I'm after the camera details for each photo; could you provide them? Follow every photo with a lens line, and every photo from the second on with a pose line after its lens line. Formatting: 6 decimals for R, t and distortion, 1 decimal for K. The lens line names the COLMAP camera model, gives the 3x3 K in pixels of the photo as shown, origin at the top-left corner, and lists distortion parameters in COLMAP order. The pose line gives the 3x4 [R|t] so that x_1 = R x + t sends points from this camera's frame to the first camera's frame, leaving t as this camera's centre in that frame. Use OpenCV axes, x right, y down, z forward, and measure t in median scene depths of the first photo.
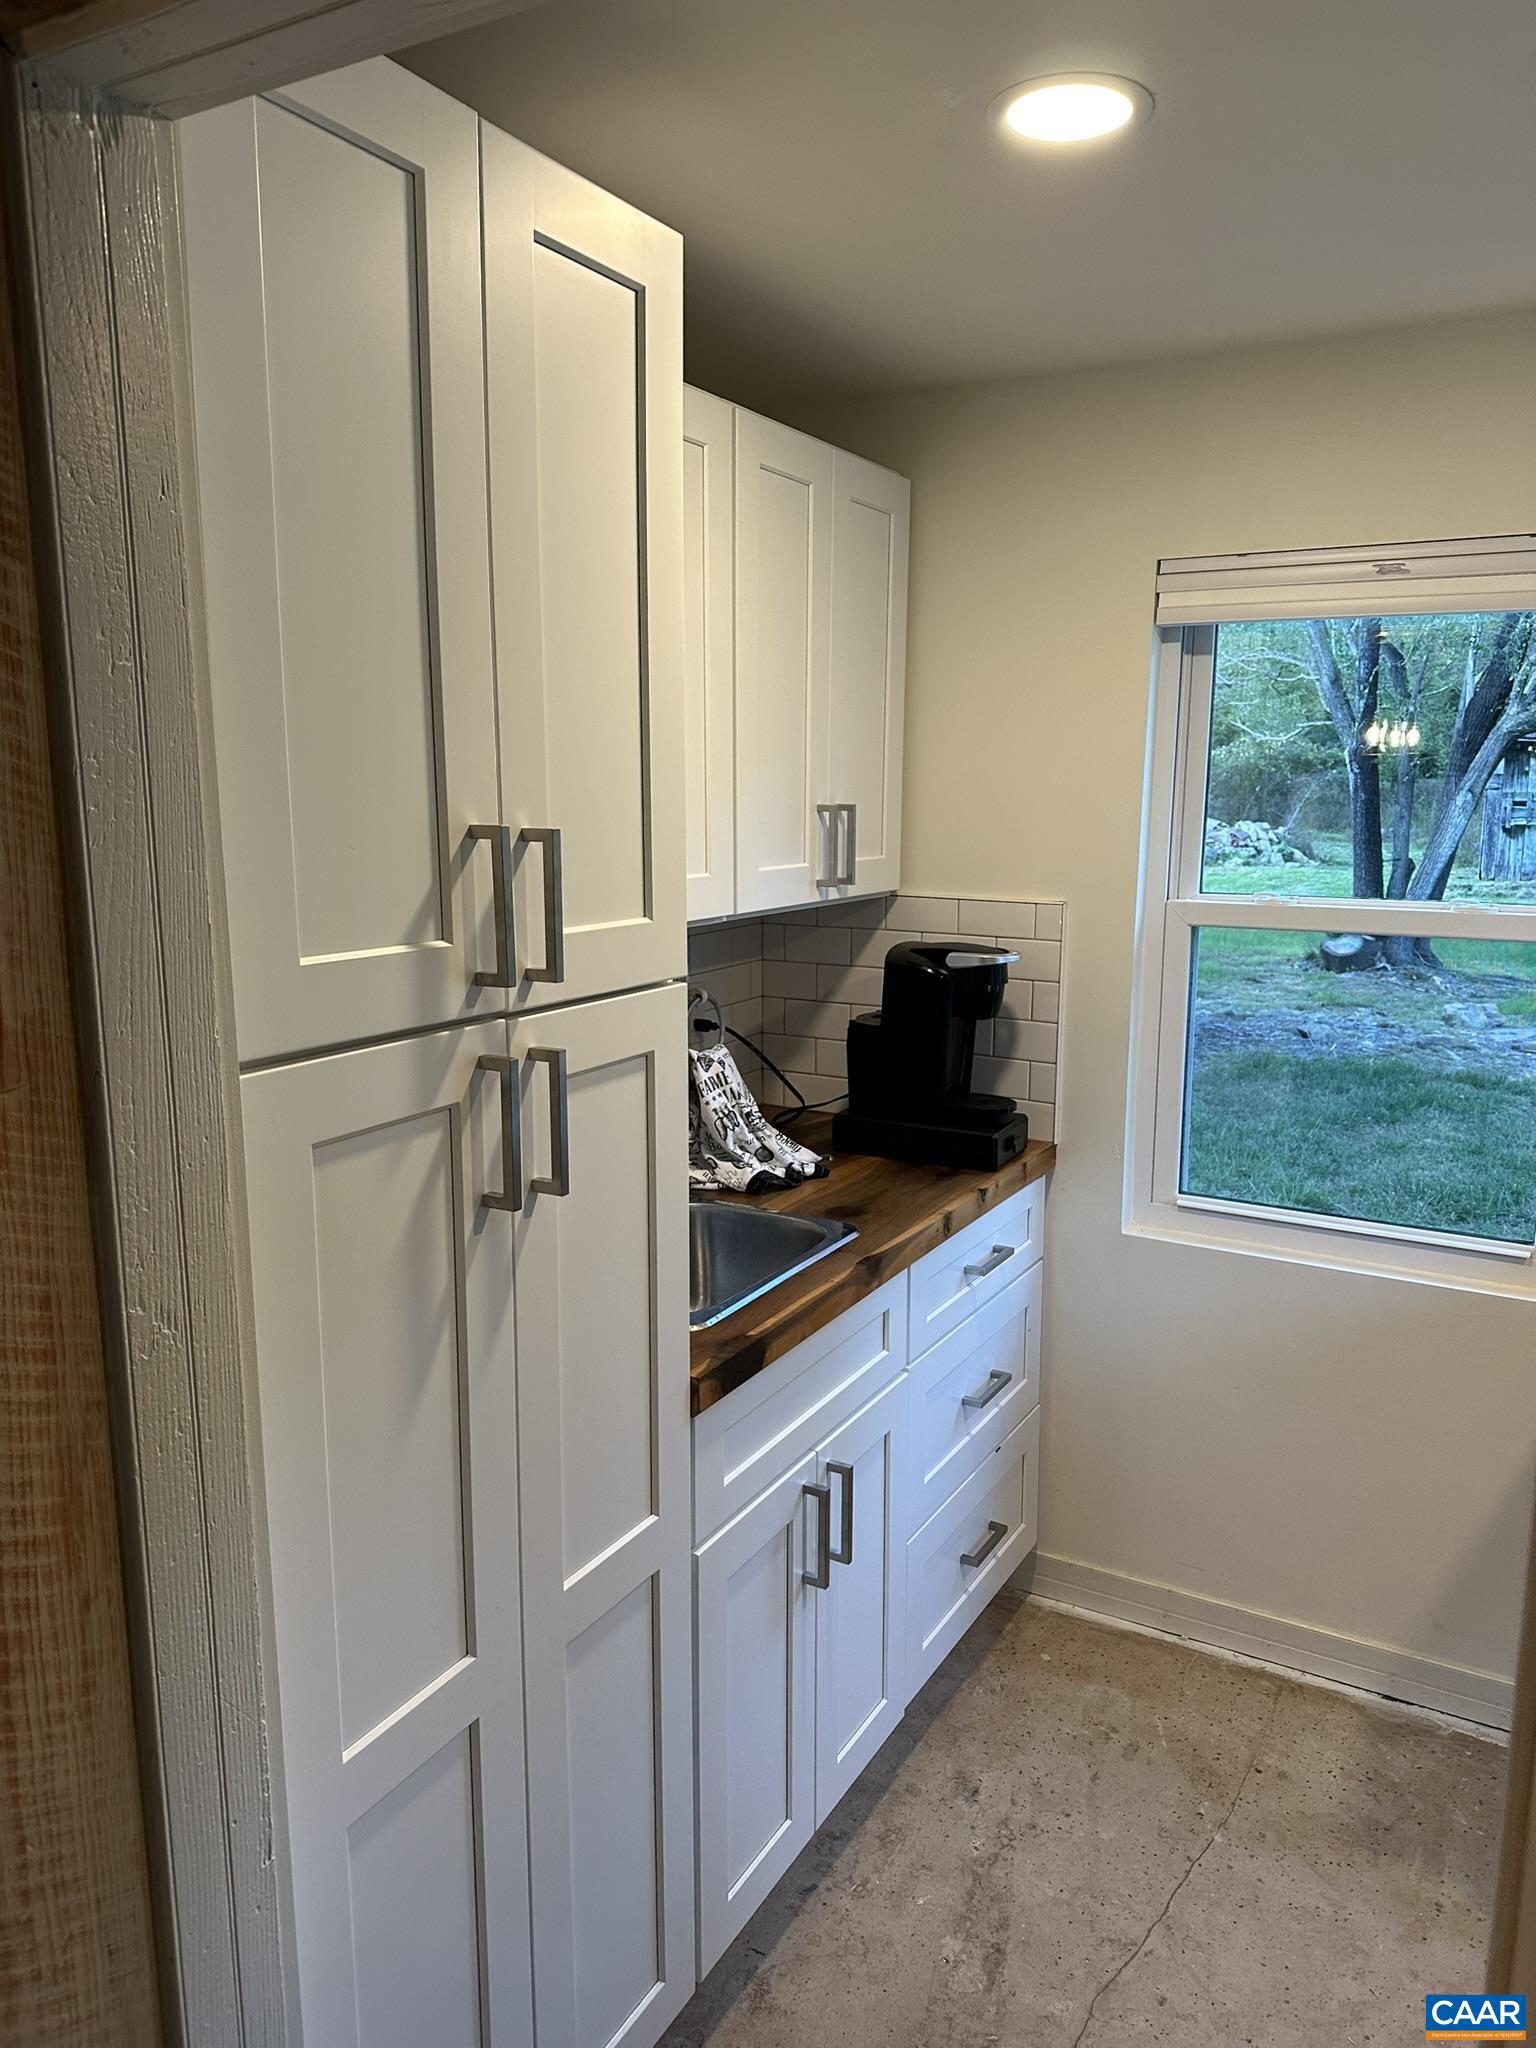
lens RADIAL K [[1430.7, 0, 756.3], [0, 1430.7, 1016.9], [0, 0, 1]] dist [0.064144, -0.073491]
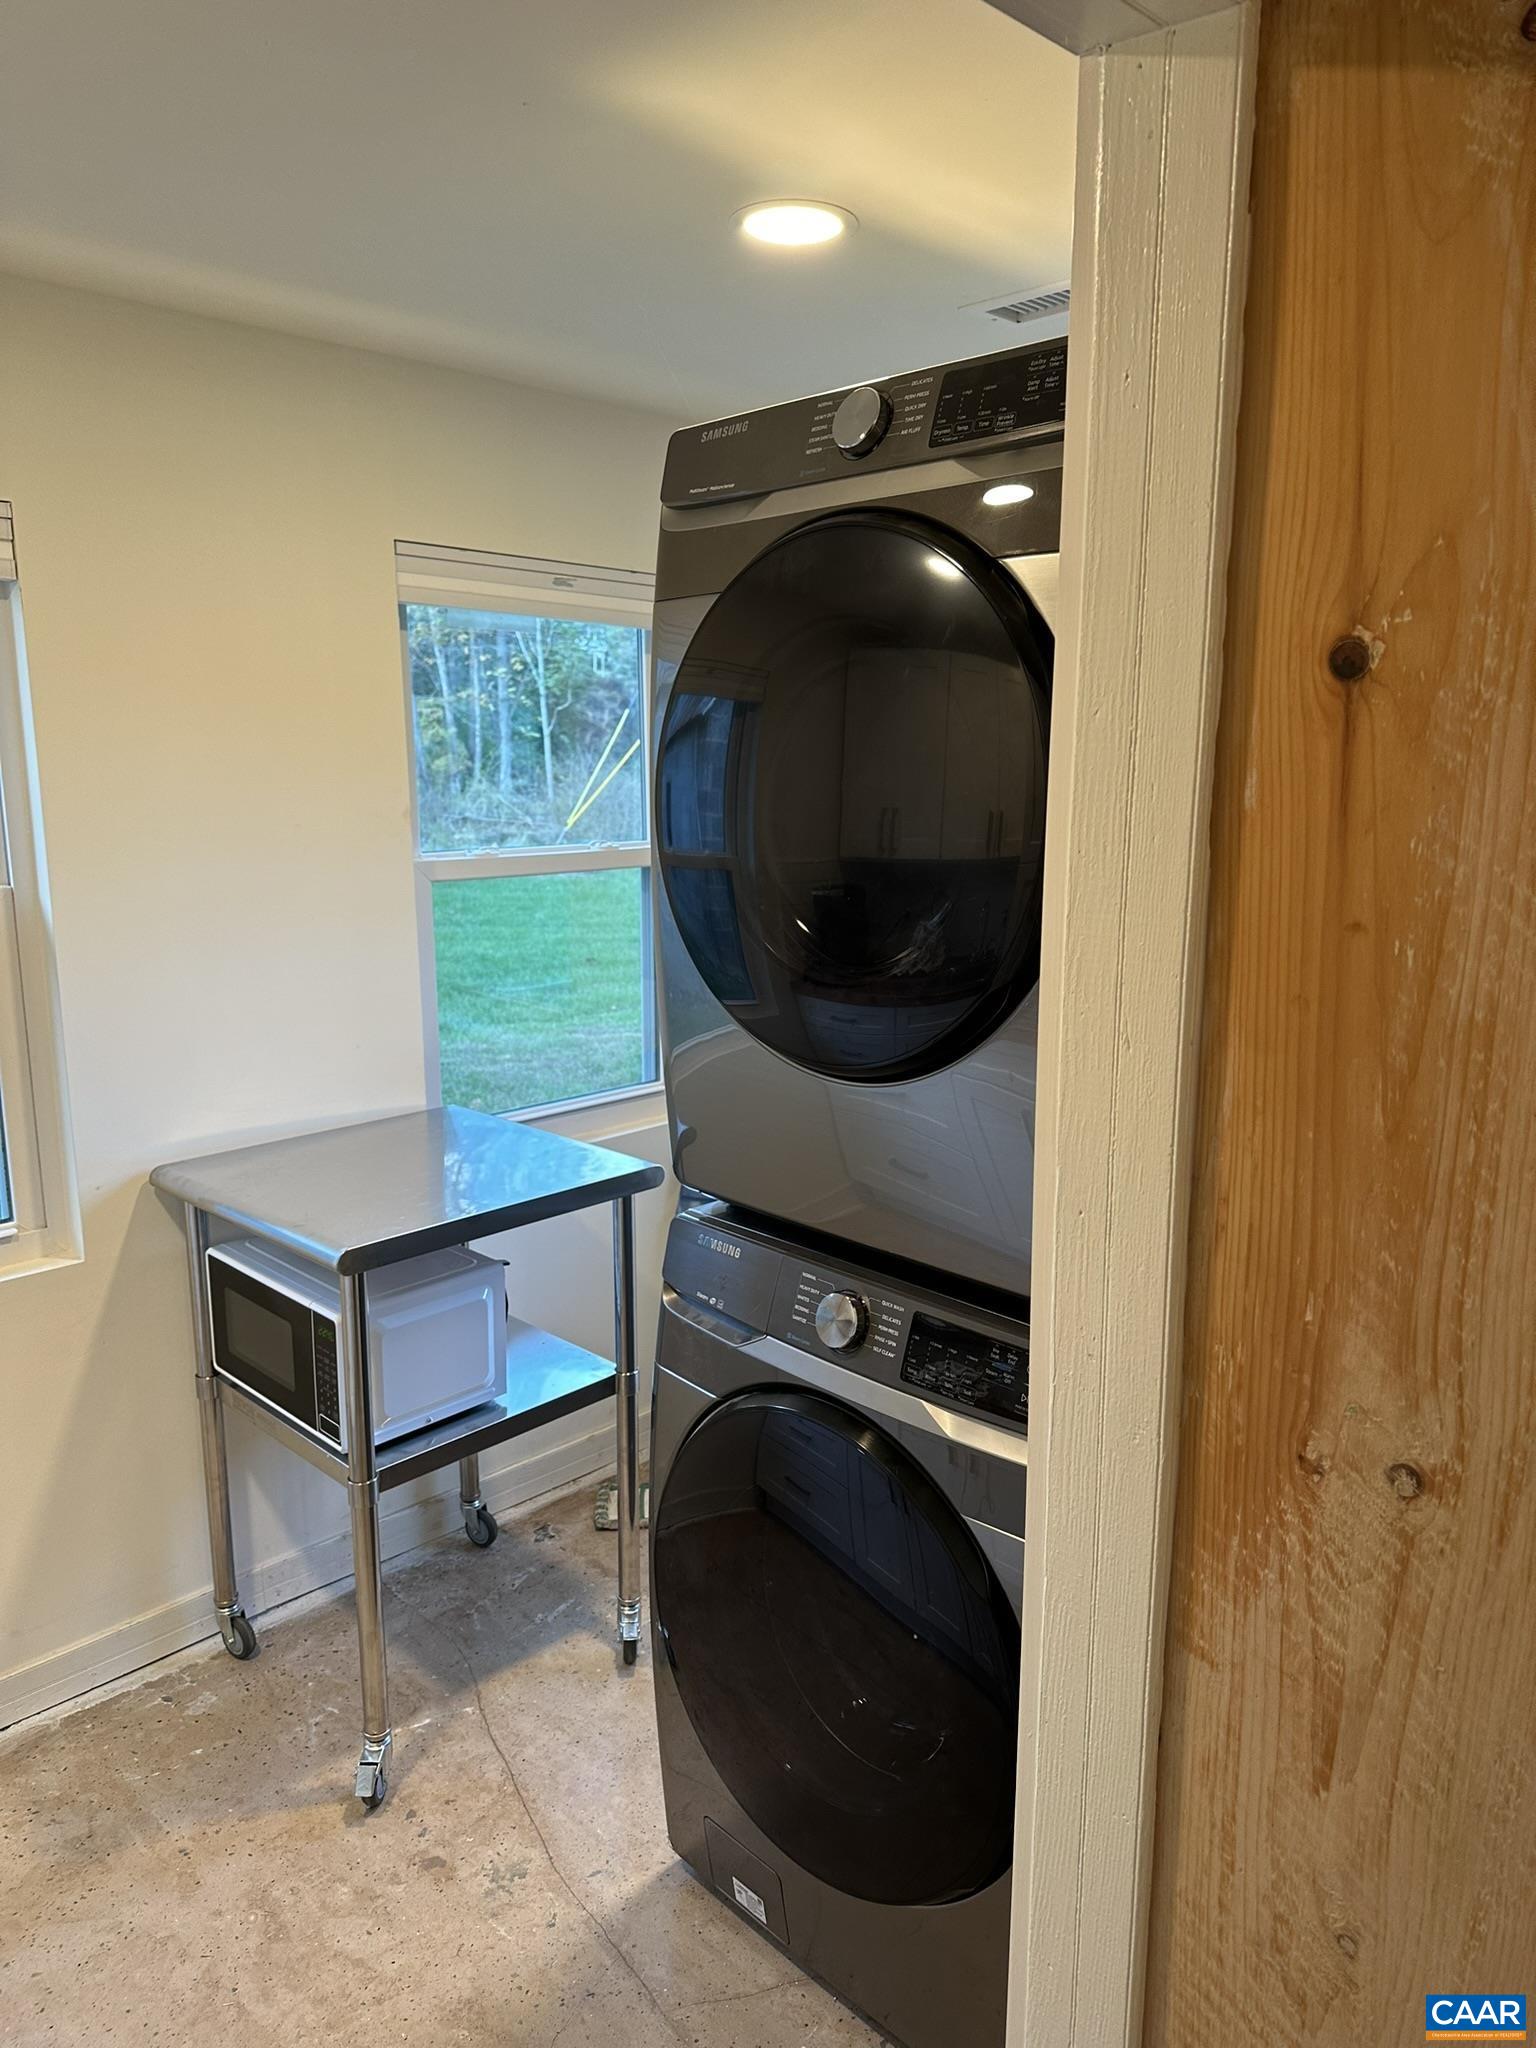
lens RADIAL K [[1430.7, 0, 778.7], [0, 1430.7, 1033.6], [0, 0, 1]] dist [0.064144, -0.073491]
pose [[0.232840, -0.185169, 0.954724, -0.246673], [0.159782, 0.975649, 0.150260, -0.029820], [-0.959299, 0.117562, 0.256757, 0.215964]]
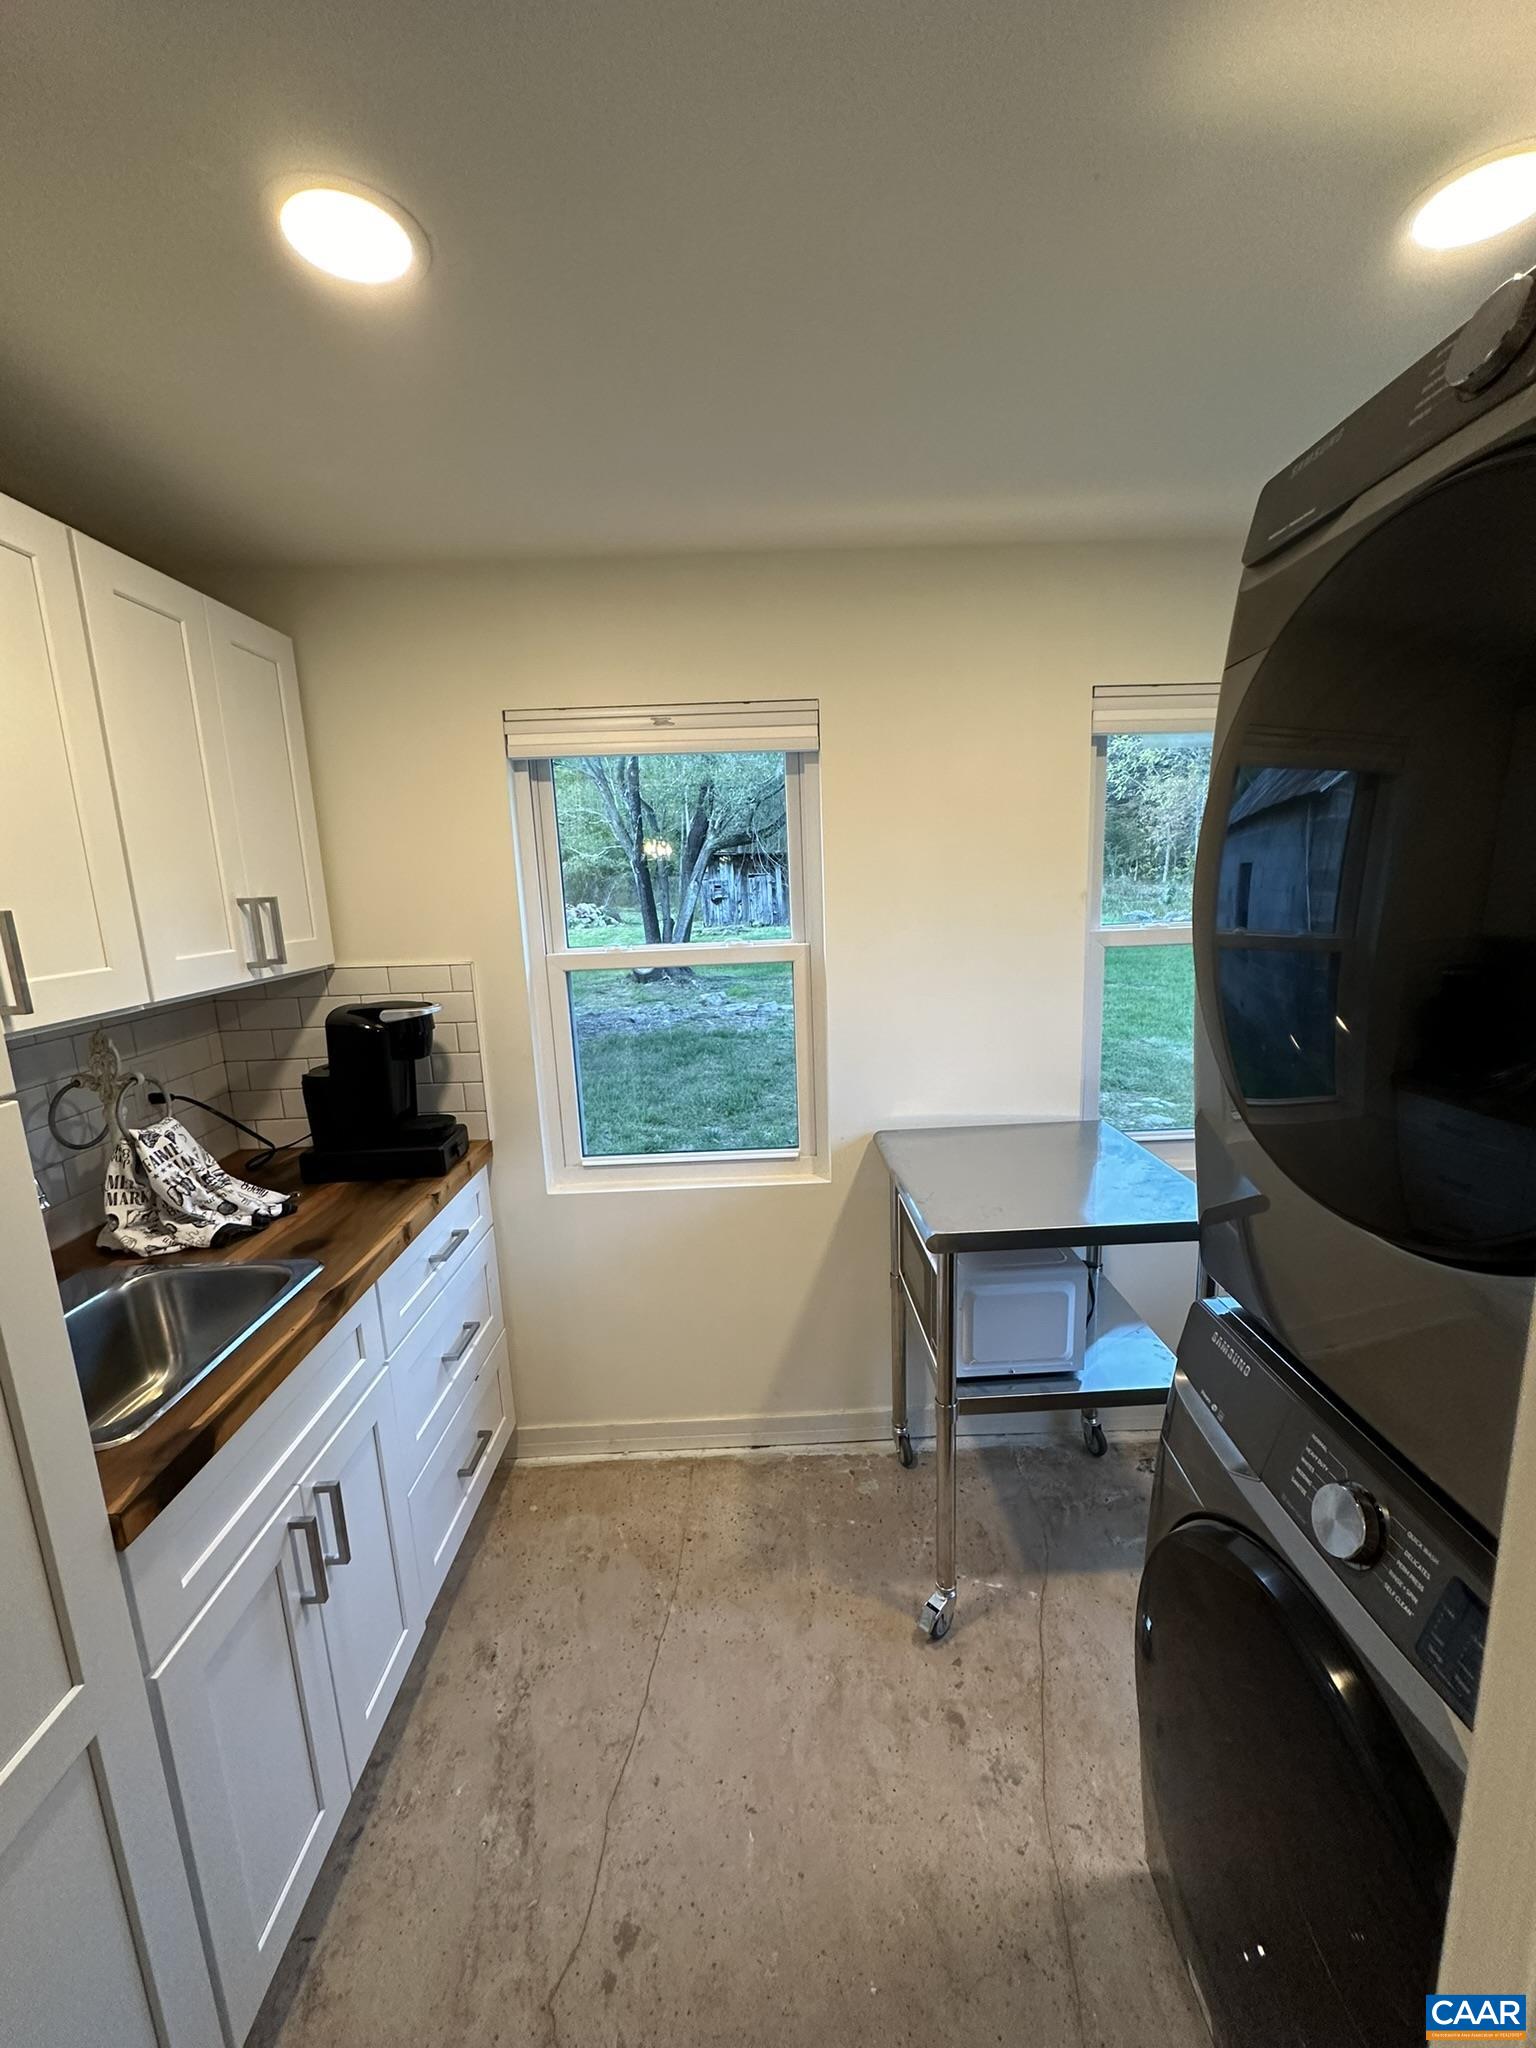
lens RADIAL K [[812.0, 0, 777.4], [0, 812.0, 1026.6], [0, 0, 1]] dist [-0.000068, 0.000384]
pose [[0.846732, -0.133329, 0.515042, 0.062698], [0.127084, 0.990752, 0.047548, -0.021636], [-0.516619, 0.025193, 0.855845, 0.219186]]
